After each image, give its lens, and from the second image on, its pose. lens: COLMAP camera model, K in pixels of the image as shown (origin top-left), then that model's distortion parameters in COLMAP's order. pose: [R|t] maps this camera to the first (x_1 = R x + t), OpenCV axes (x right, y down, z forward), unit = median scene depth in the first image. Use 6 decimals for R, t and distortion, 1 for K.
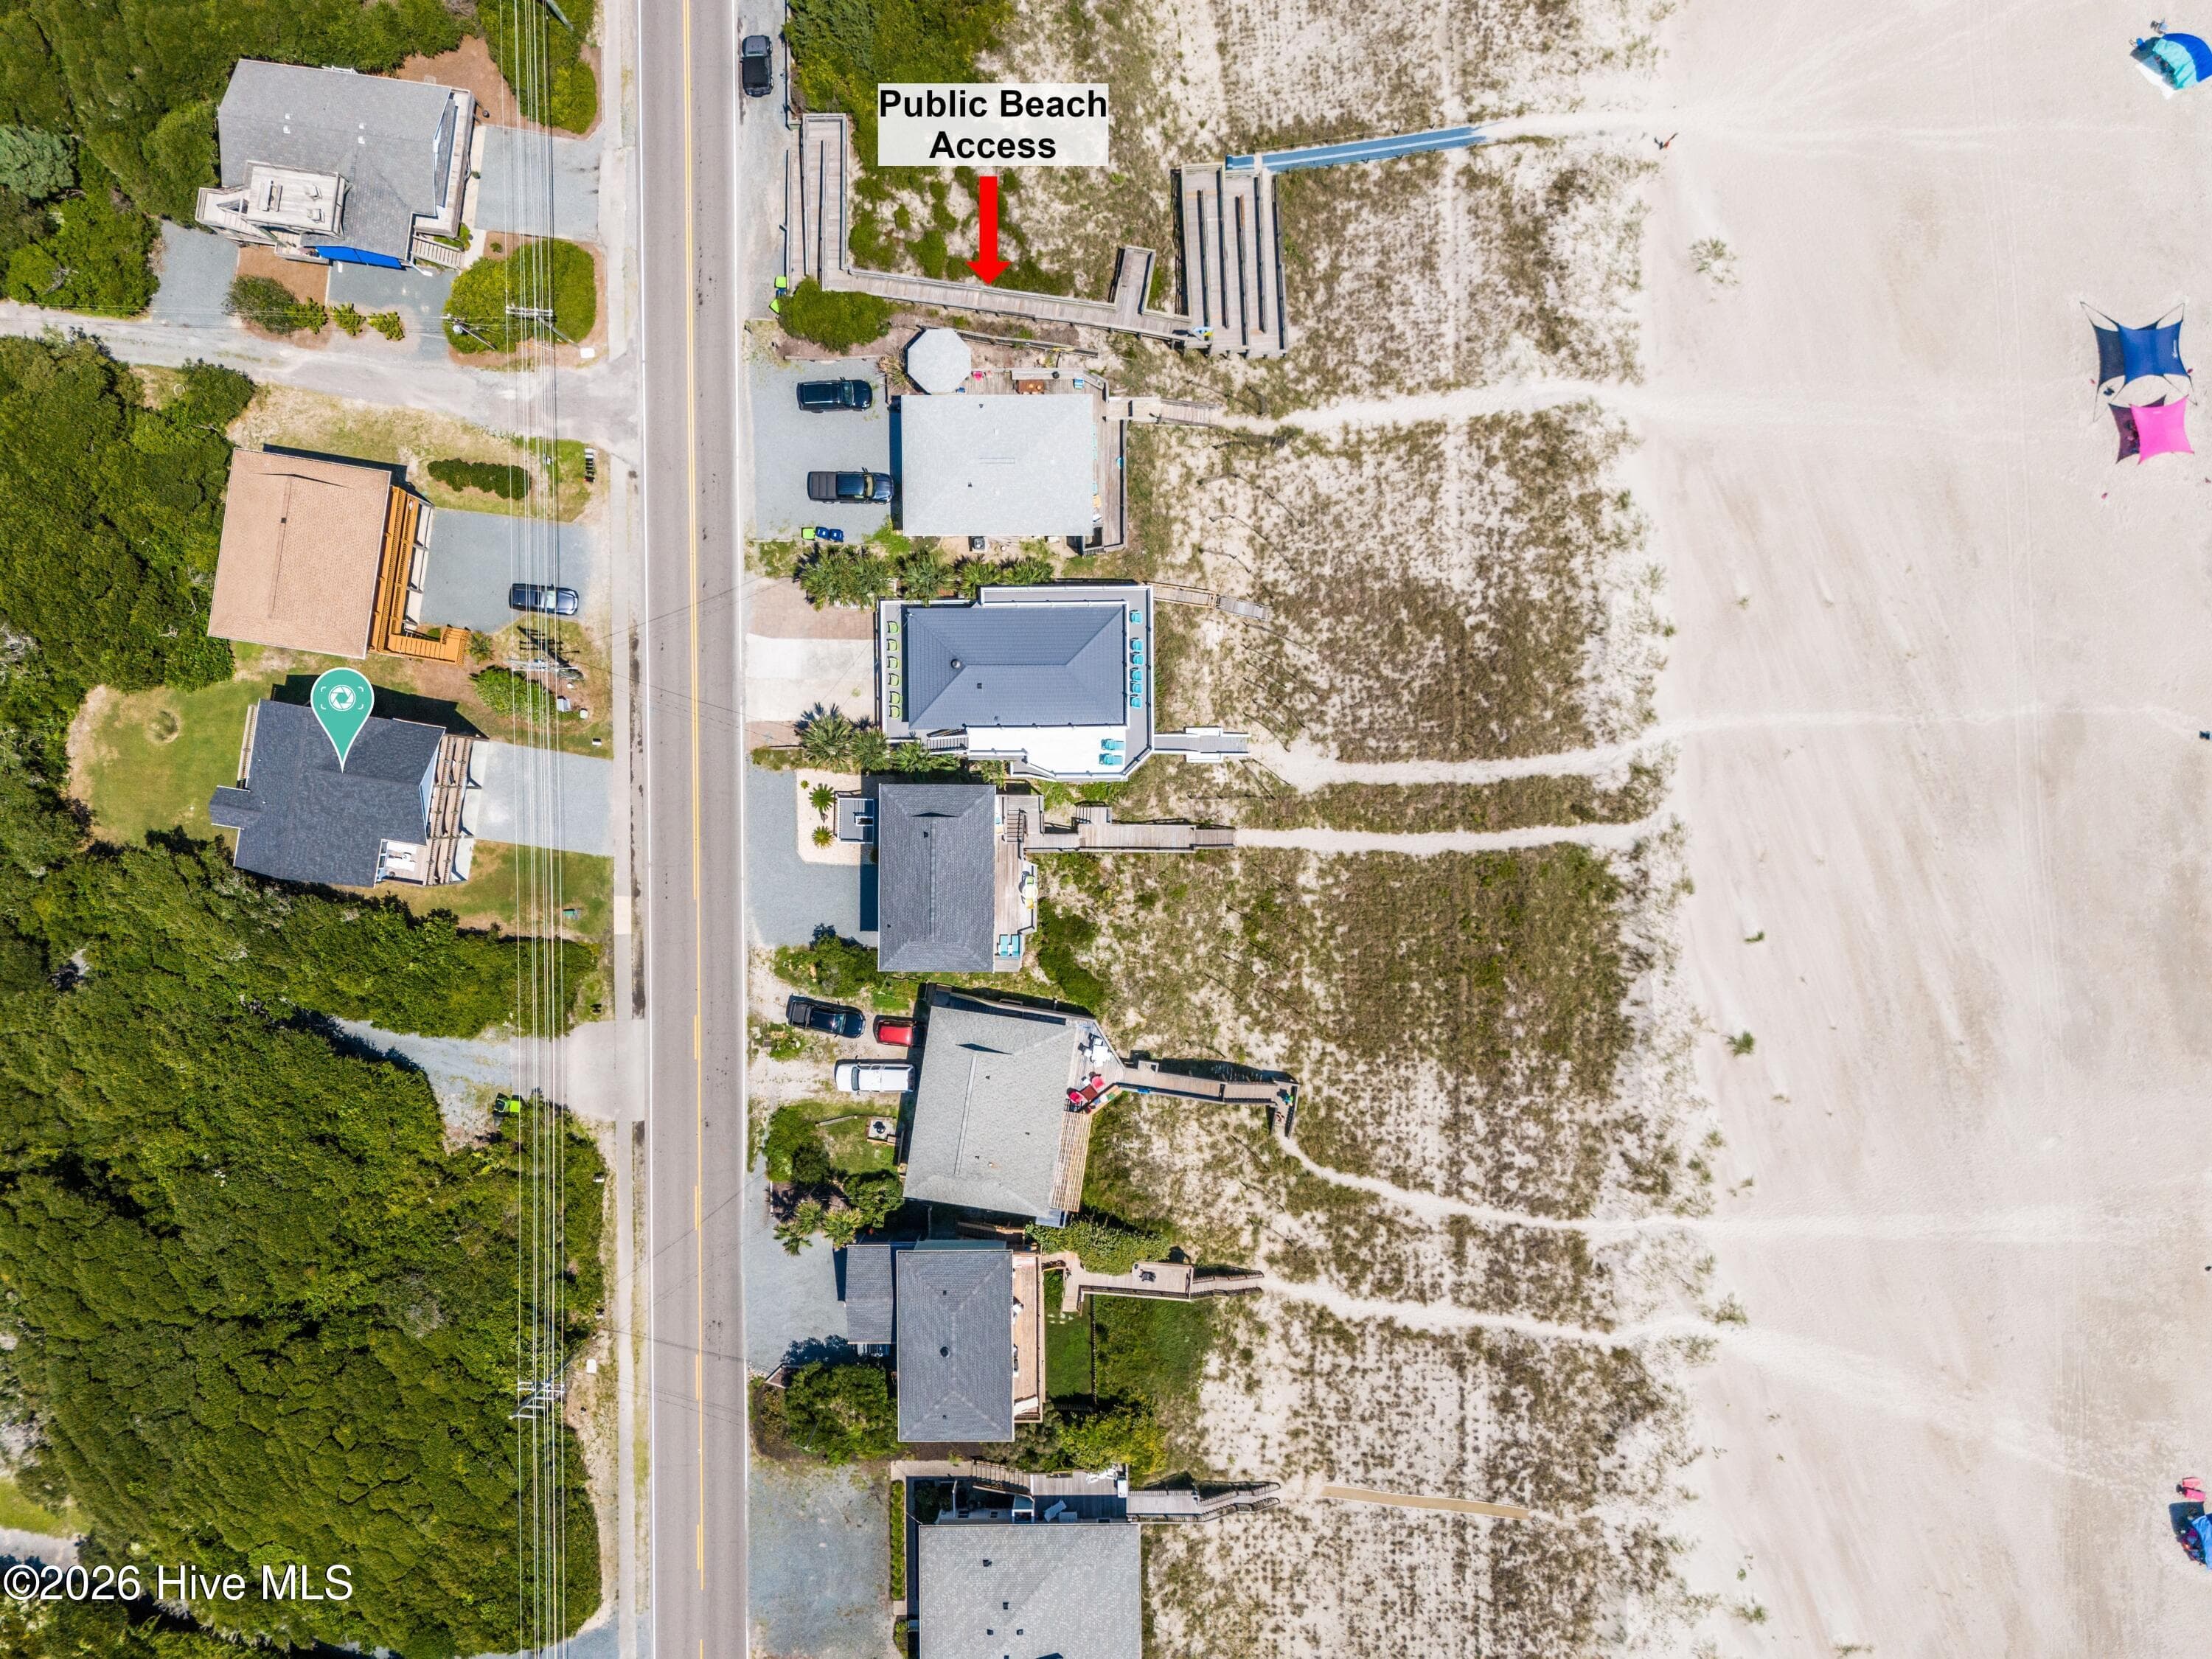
lens RADIAL K [[1665.5, 0, 1106.0], [0, 1665.5, 829.5], [0, 0, 1]] dist [0.049256, -0.076795]
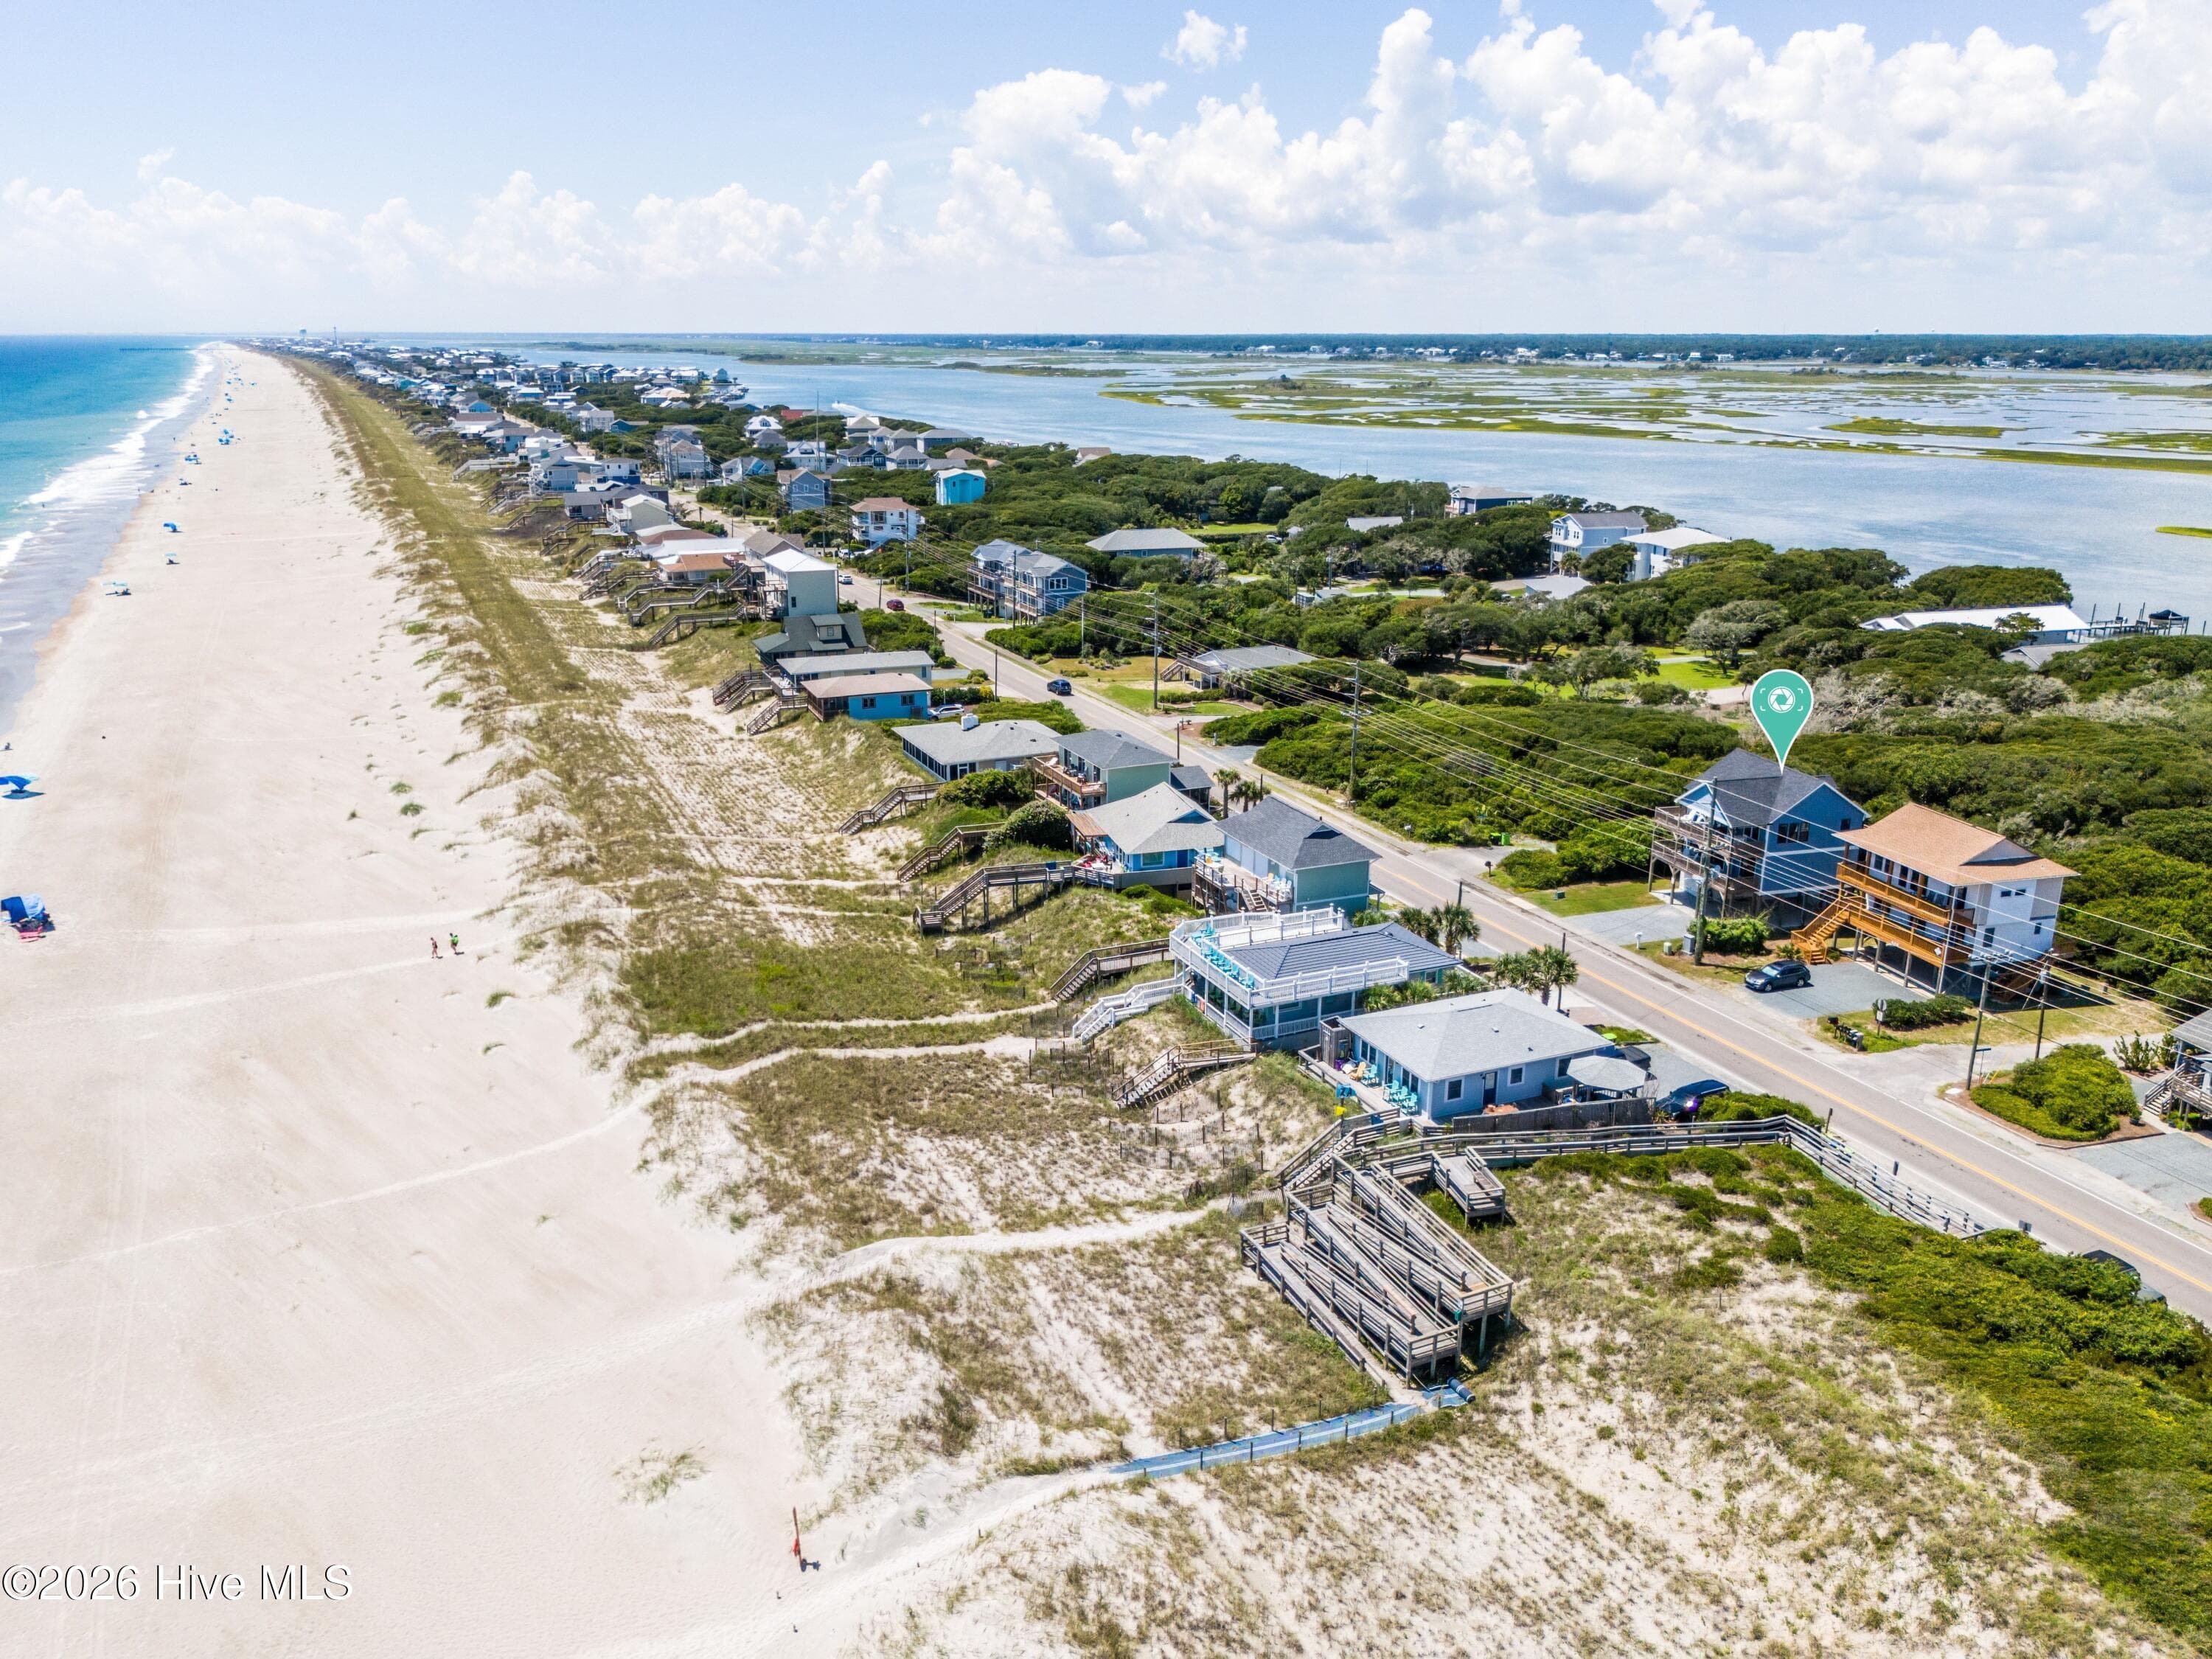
lens RADIAL K [[1665.5, 0, 1106.0], [0, 1665.5, 829.5], [0, 0, 1]] dist [0.049256, -0.076795]
pose [[-0.916443, 0.123929, -0.380492, 0.412353], [-0.400109, -0.267673, 0.876507, -0.842390], [0.006778, 0.955507, 0.294892, 0.612663]]
